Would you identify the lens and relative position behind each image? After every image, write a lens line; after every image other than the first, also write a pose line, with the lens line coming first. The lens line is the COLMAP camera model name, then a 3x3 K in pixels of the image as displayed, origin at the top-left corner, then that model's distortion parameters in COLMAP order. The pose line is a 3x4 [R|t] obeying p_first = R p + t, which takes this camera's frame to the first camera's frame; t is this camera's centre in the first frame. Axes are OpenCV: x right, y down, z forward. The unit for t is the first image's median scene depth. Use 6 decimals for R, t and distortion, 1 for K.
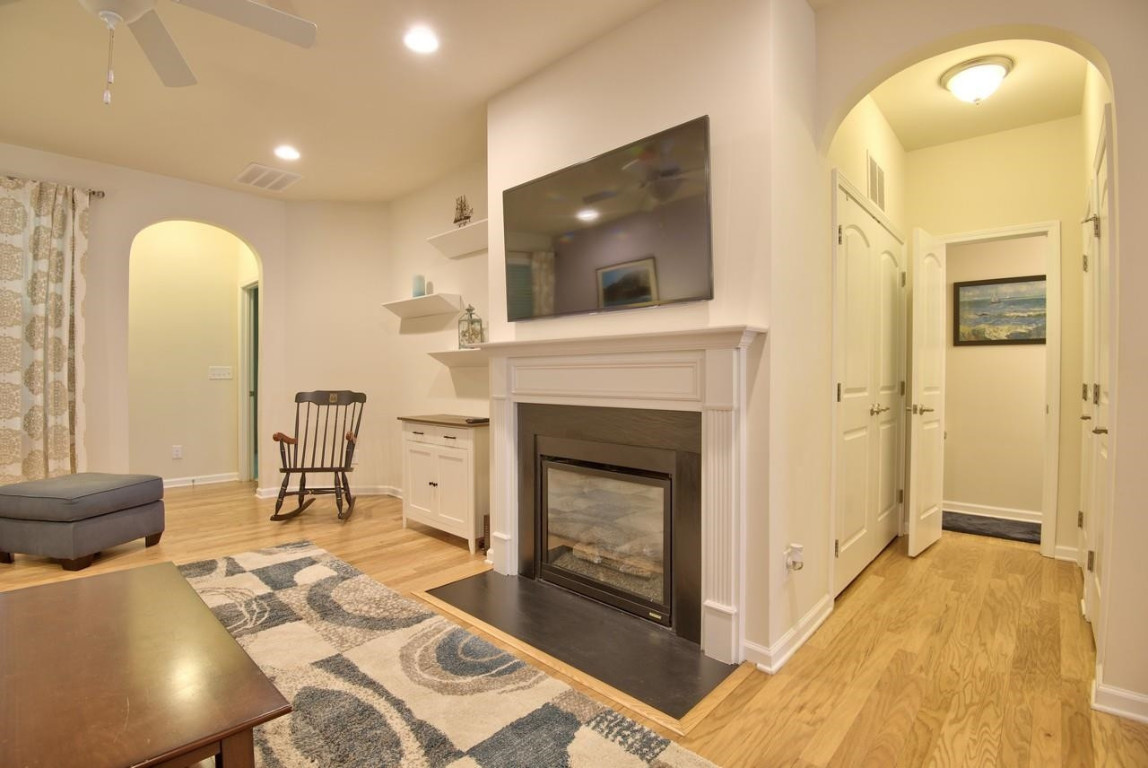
lens RADIAL K [[524.2, 0, 568.8], [0, 524.2, 383.7], [0, 0, 1]] dist [-0.013217, -0.021687]
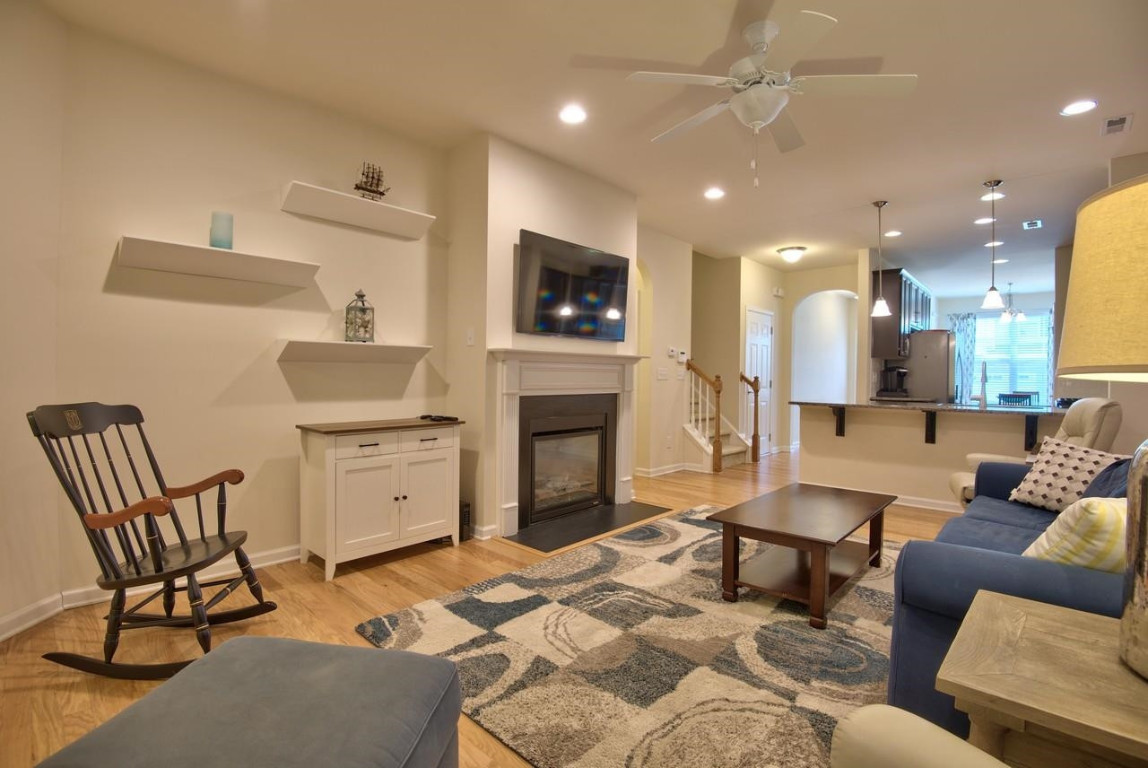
lens RADIAL K [[524.2, 0, 568.8], [0, 524.2, 383.7], [0, 0, 1]] dist [-0.013217, -0.021687]
pose [[0.002963, -0.018268, 0.999829, -1.319626], [0.001475, 0.999832, 0.018264, -0.017217], [-0.999995, 0.001420, 0.002989, 0.836442]]
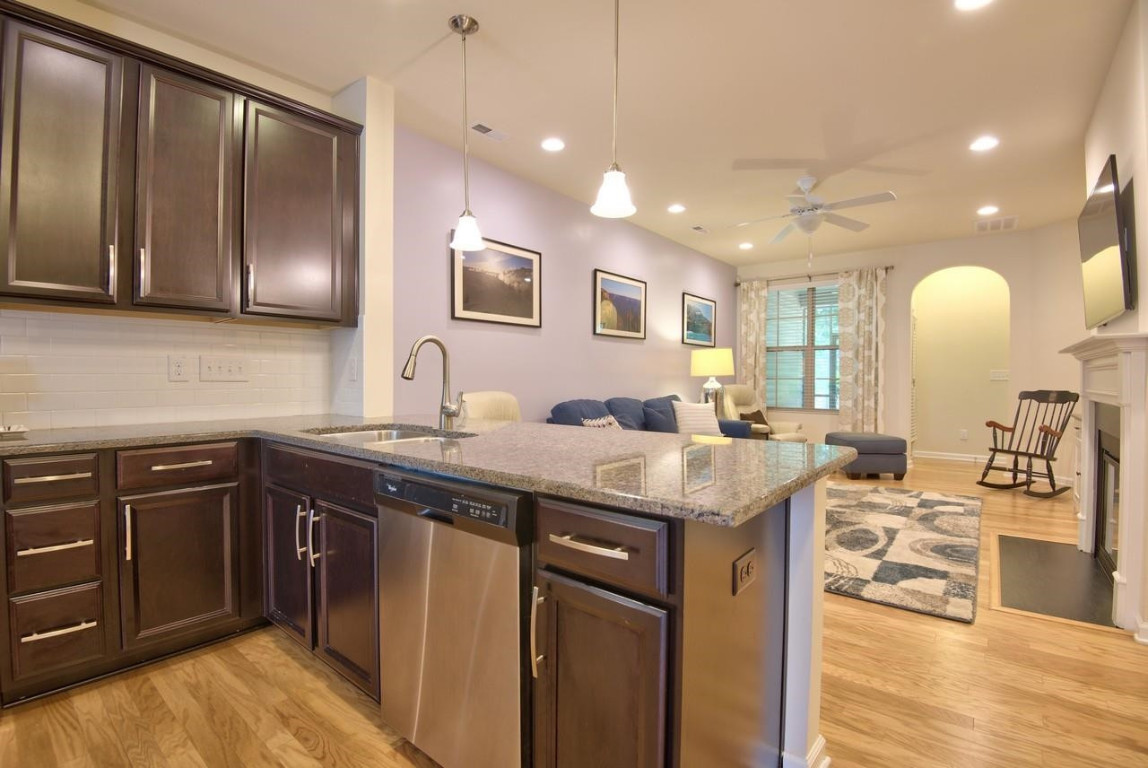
lens RADIAL K [[524.2, 0, 568.8], [0, 524.2, 383.7], [0, 0, 1]] dist [-0.013217, -0.021687]
pose [[0.064698, 0.008679, -0.997867, 0.876971], [-0.013166, 0.999883, 0.007843, 0.005782], [0.997818, 0.012631, 0.064805, -0.194432]]
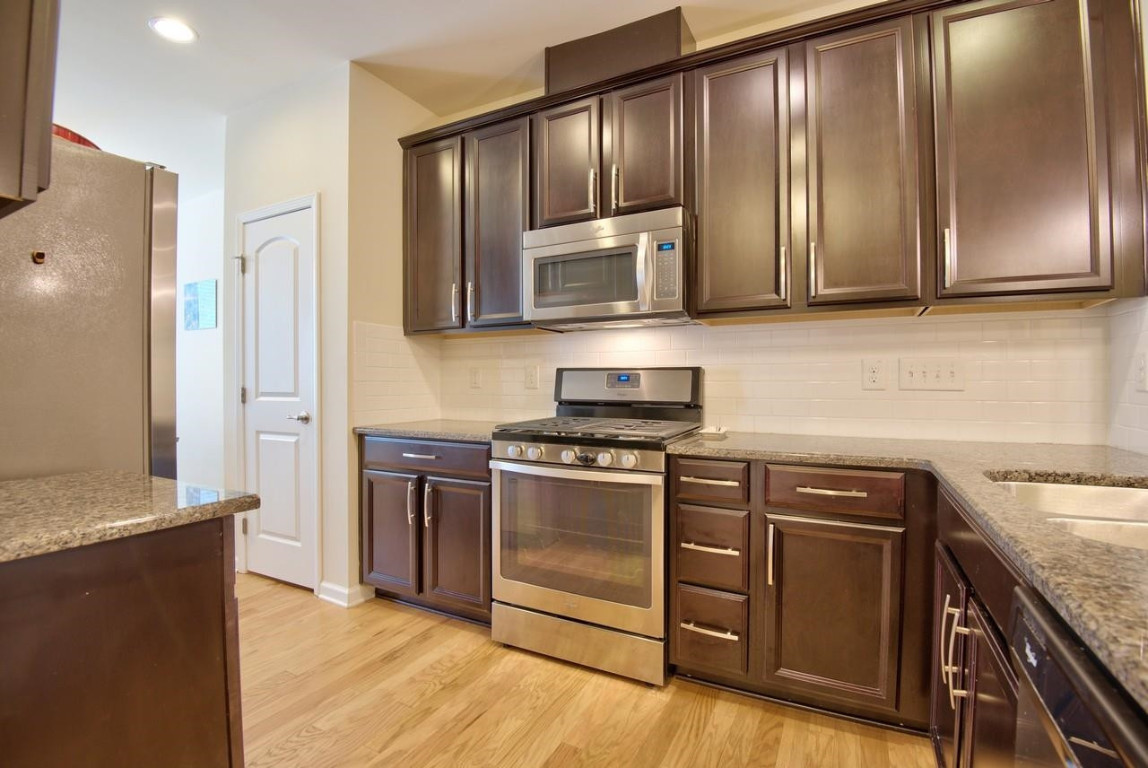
lens RADIAL K [[524.2, 0, 568.8], [0, 524.2, 383.7], [0, 0, 1]] dist [-0.013217, -0.021687]
pose [[-0.964200, -0.003882, -0.265147, 0.605439], [-0.006693, 0.999931, 0.009699, 0.004458], [0.265091, 0.011127, -0.964159, -0.188831]]
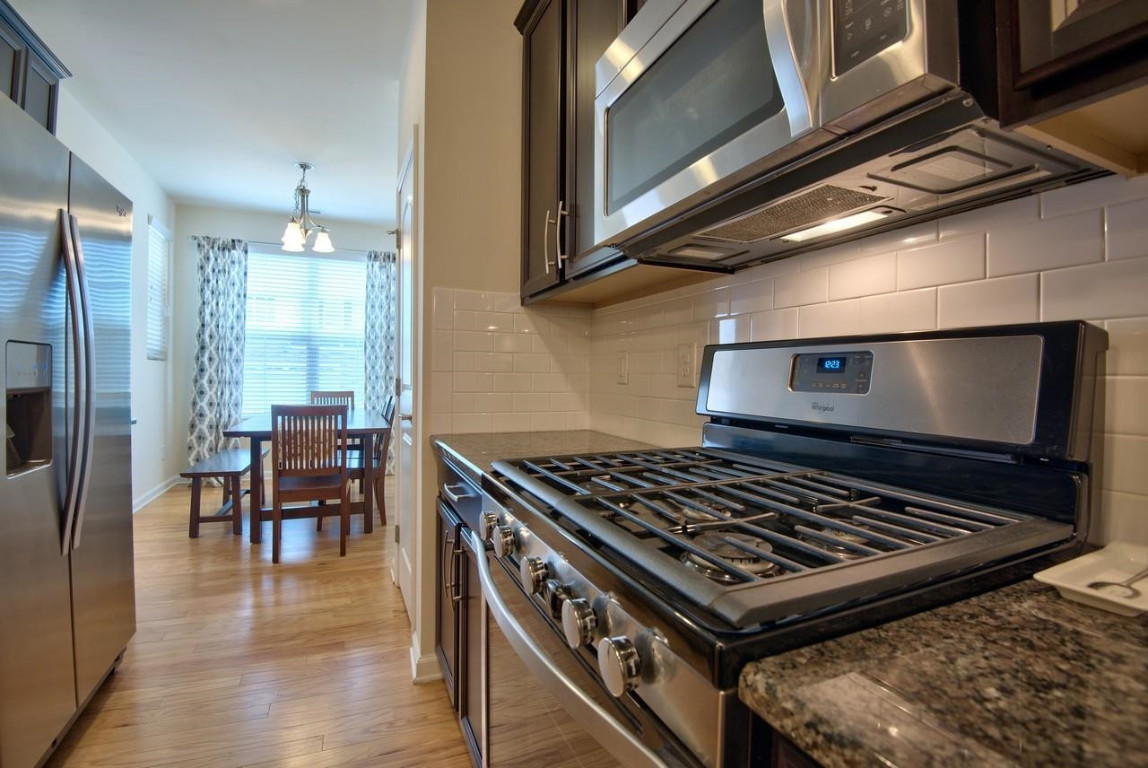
lens RADIAL K [[524.2, 0, 568.8], [0, 524.2, 383.7], [0, 0, 1]] dist [-0.013217, -0.021687]
pose [[-0.914048, -0.020263, 0.405101, 0.317997], [-0.010362, 0.999592, 0.026619, 0.007705], [-0.405475, 0.020133, -0.913884, -0.613980]]
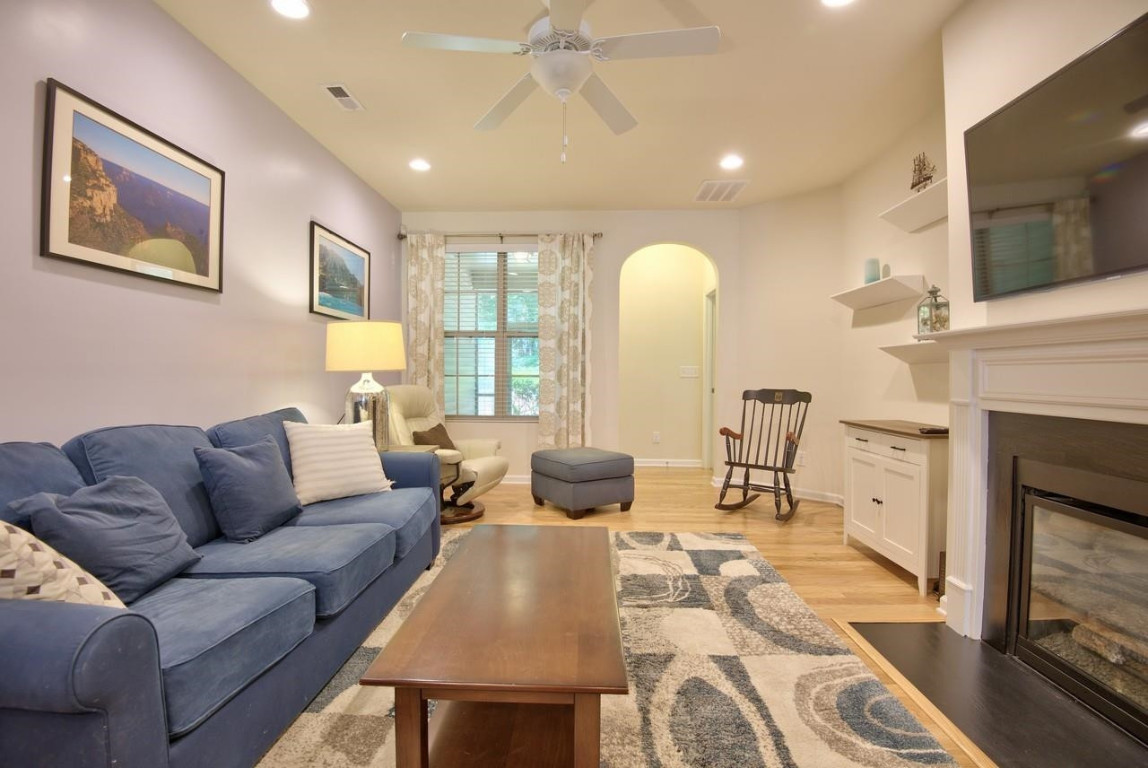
lens RADIAL K [[524.2, 0, 568.8], [0, 524.2, 383.7], [0, 0, 1]] dist [-0.013217, -0.021687]
pose [[0.651922, 0.012213, -0.758187, 0.062297], [-0.010018, 0.999922, 0.007493, -0.000963], [0.758220, 0.002711, 0.651994, 0.075046]]
